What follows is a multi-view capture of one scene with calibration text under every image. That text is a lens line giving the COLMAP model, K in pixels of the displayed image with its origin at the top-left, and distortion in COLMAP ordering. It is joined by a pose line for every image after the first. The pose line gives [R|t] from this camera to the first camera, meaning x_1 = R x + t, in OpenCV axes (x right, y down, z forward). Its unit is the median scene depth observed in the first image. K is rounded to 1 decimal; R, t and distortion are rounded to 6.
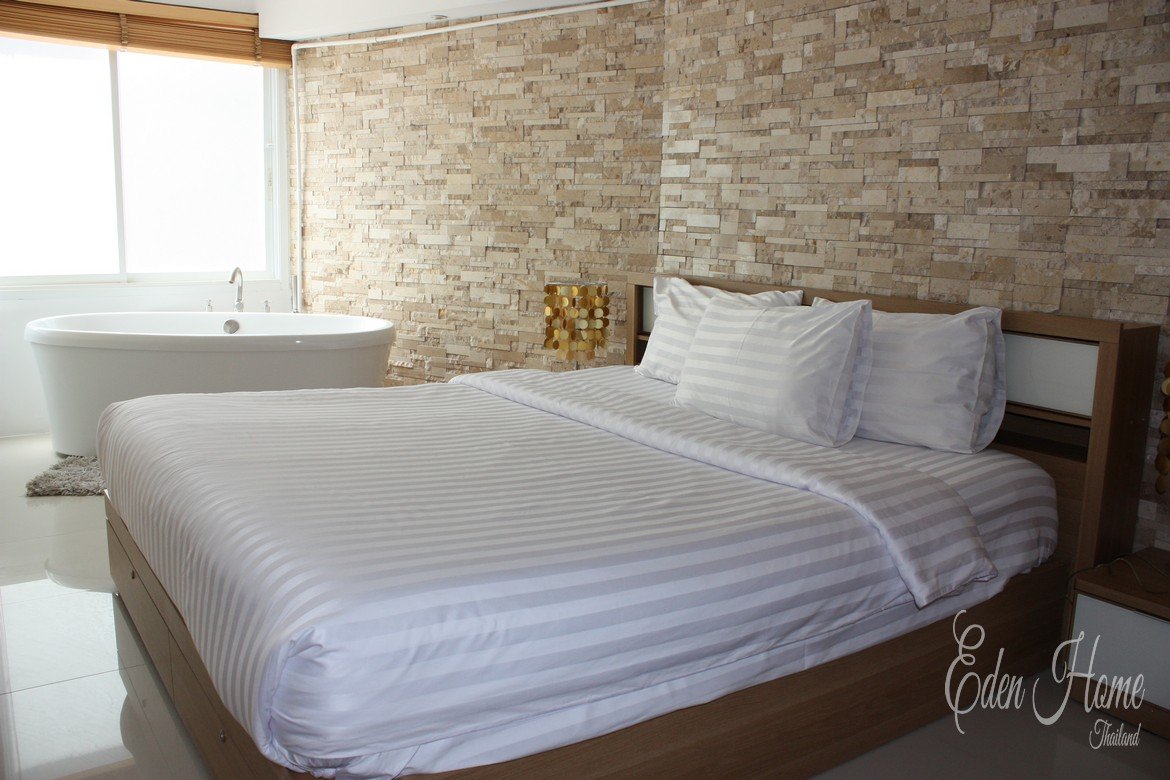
lens RADIAL K [[949.0, 0, 582.2], [0, 949.0, 386.0], [0, 0, 1]] dist [-0.144015, 0.097405]
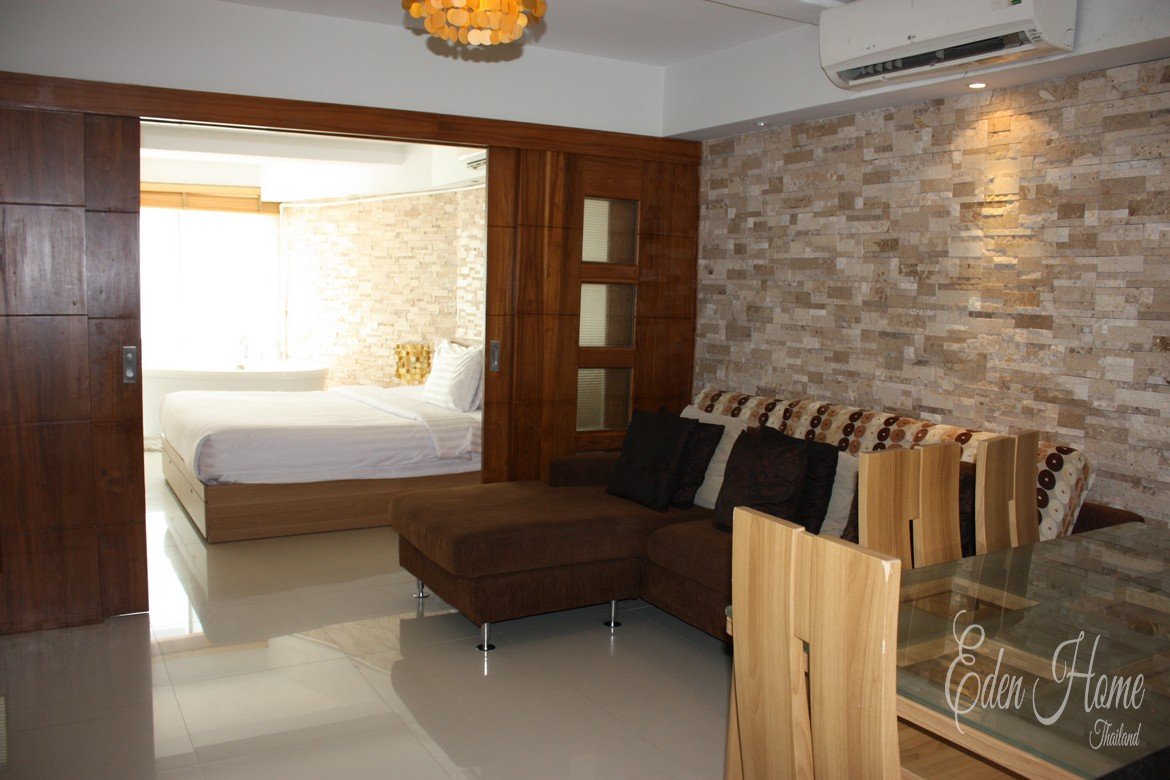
lens RADIAL K [[949.0, 0, 583.1], [0, 949.0, 393.3], [0, 0, 1]] dist [-0.144015, 0.097405]
pose [[0.997137, 0.006918, -0.075298, 0.465200], [-0.011841, 0.997806, -0.065139, 0.105207], [0.074682, 0.065844, 0.995031, -0.805088]]
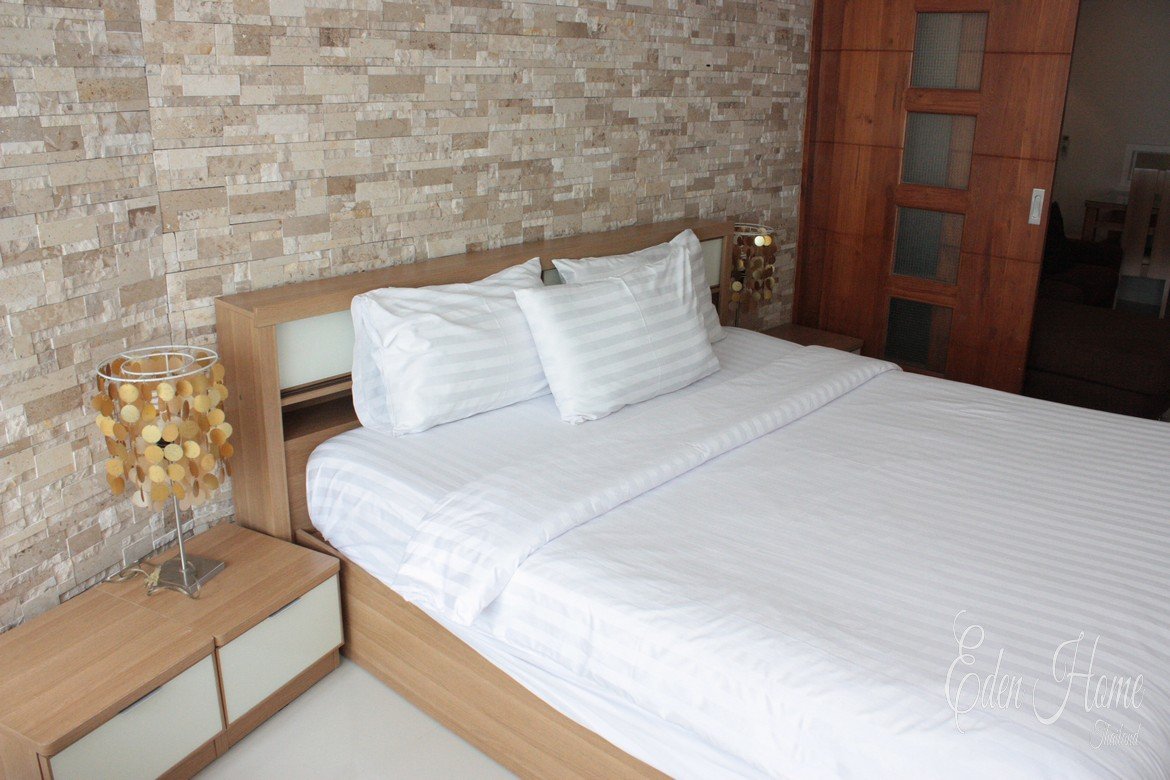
lens RADIAL K [[949.0, 0, 587.8], [0, 949.0, 387.6], [0, 0, 1]] dist [-0.144015, 0.097405]
pose [[-0.220978, -0.336127, 0.915526, -0.515873], [0.152659, 0.915240, 0.372869, -0.246816], [-0.963257, 0.222159, -0.150935, 0.853852]]
